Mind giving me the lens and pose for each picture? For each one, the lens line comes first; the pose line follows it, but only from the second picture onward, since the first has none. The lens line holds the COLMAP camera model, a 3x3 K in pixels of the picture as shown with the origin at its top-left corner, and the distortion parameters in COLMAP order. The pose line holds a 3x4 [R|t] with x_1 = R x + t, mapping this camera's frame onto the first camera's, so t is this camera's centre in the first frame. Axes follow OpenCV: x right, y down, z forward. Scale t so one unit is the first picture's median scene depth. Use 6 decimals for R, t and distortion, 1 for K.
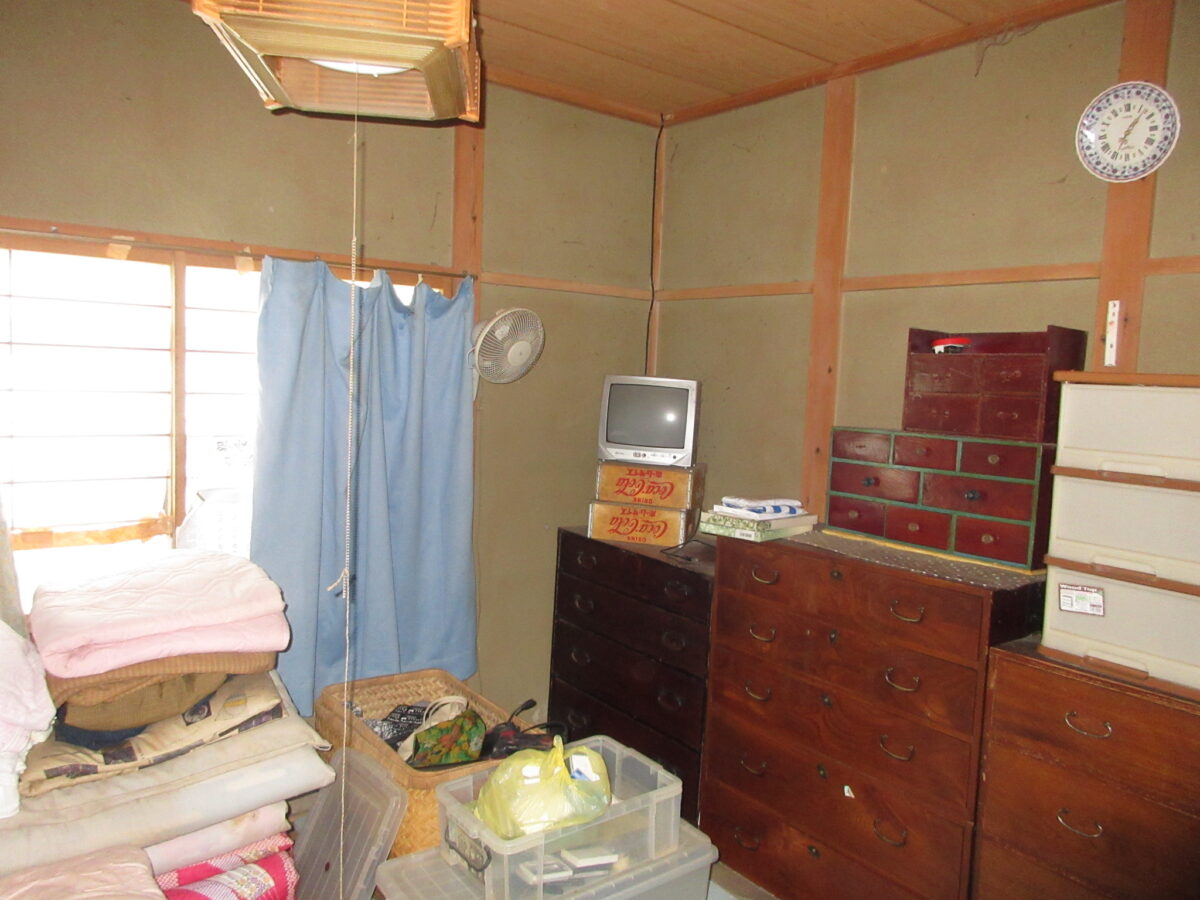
lens RADIAL K [[890.6, 0, 603.2], [0, 890.6, 444.1], [0, 0, 1]] dist [0.003928, -0.011464]
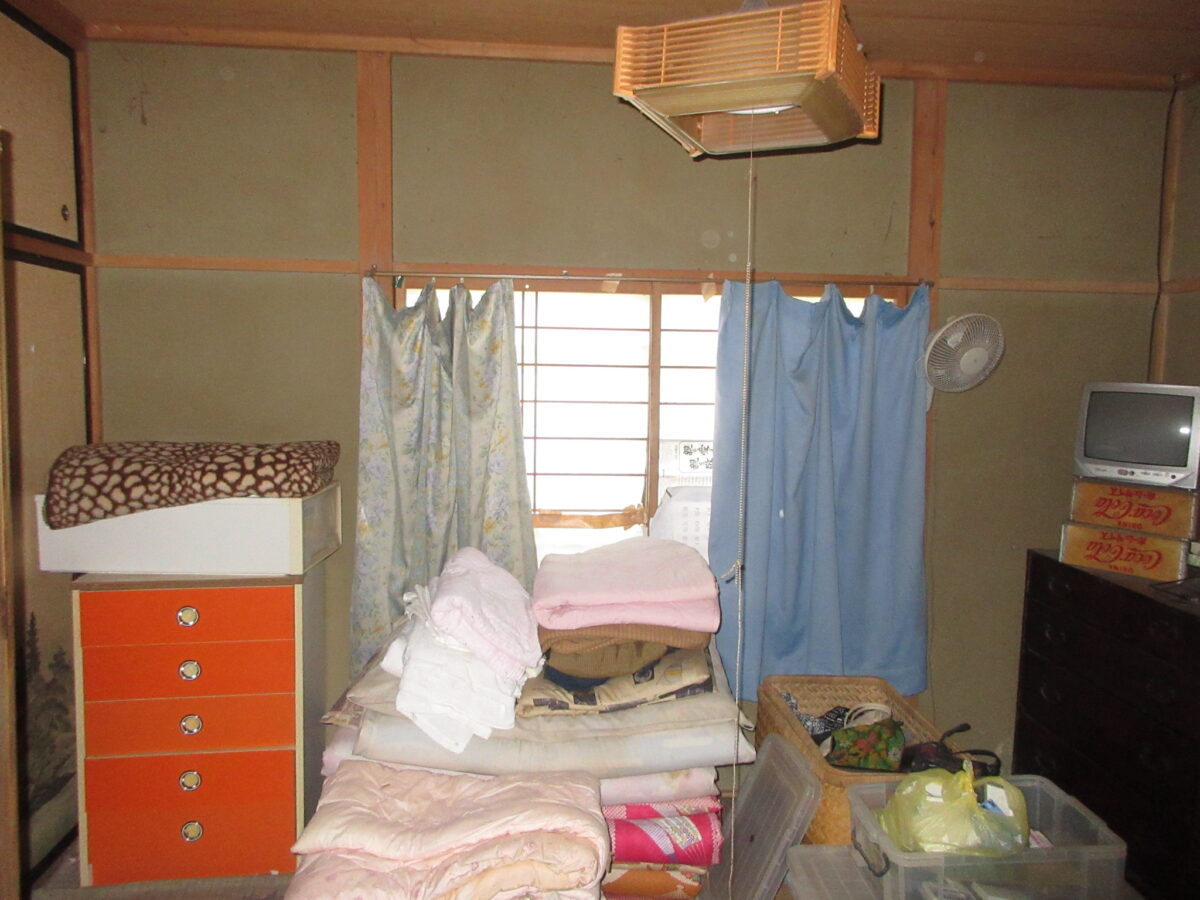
lens RADIAL K [[890.6, 0, 593.8], [0, 890.6, 449.1], [0, 0, 1]] dist [0.003928, -0.011464]
pose [[0.836338, 0.024321, -0.547674, 0.109974], [-0.027642, 0.999616, 0.002179, 0.002144], [0.547516, 0.013317, 0.836689, -0.021893]]
